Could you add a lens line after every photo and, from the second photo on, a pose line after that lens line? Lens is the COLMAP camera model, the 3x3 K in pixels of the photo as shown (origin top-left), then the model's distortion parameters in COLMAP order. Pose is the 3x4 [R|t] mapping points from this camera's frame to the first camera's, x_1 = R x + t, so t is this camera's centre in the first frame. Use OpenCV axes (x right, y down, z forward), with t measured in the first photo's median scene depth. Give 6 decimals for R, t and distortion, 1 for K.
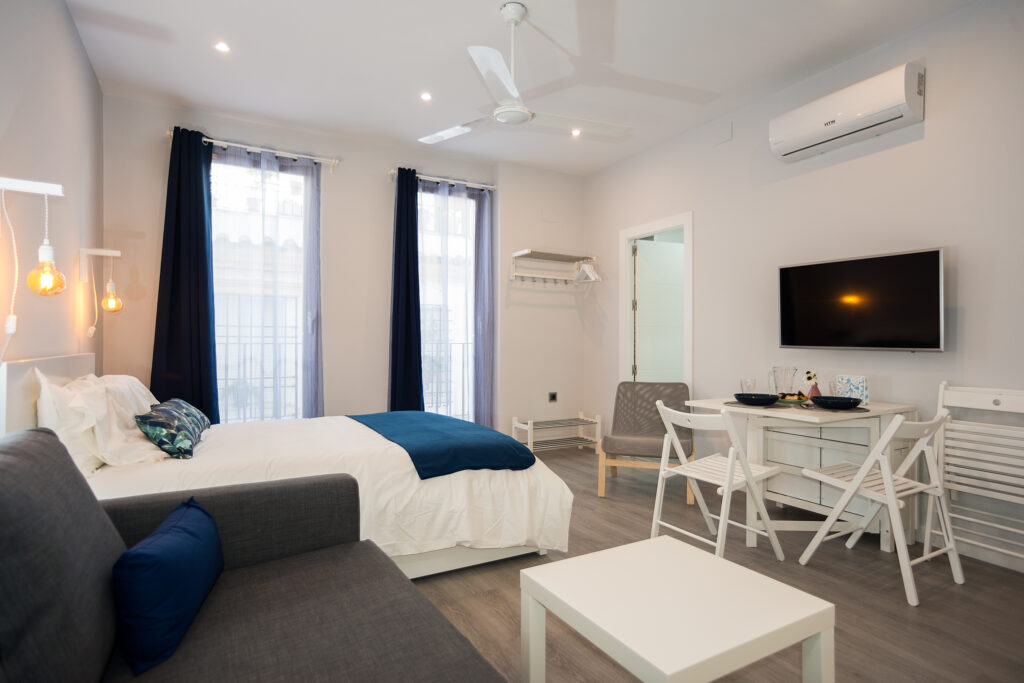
lens RADIAL K [[547.5, 0, 516.5], [0, 547.5, 338.4], [0, 0, 1]] dist [-0.017802, 0.001585]
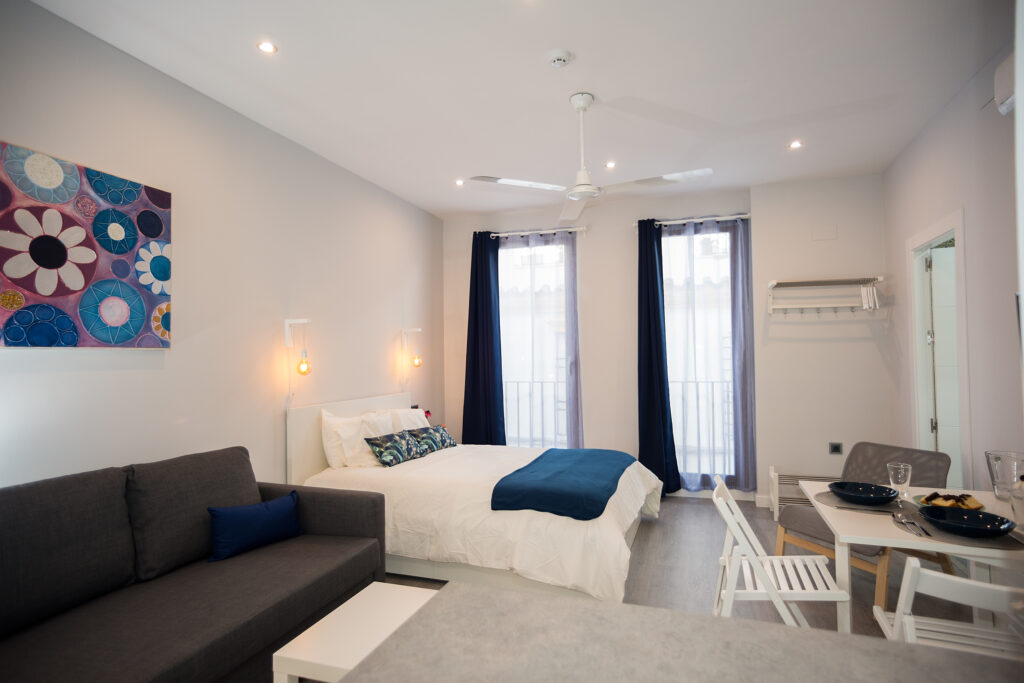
lens RADIAL K [[547.5, 0, 516.5], [0, 547.5, 338.4], [0, 0, 1]] dist [-0.017802, 0.001585]
pose [[0.666126, -0.033264, -0.745097, 0.415201], [0.017993, 0.999431, -0.028532, -0.051842], [0.745622, 0.005599, 0.666346, 0.097253]]
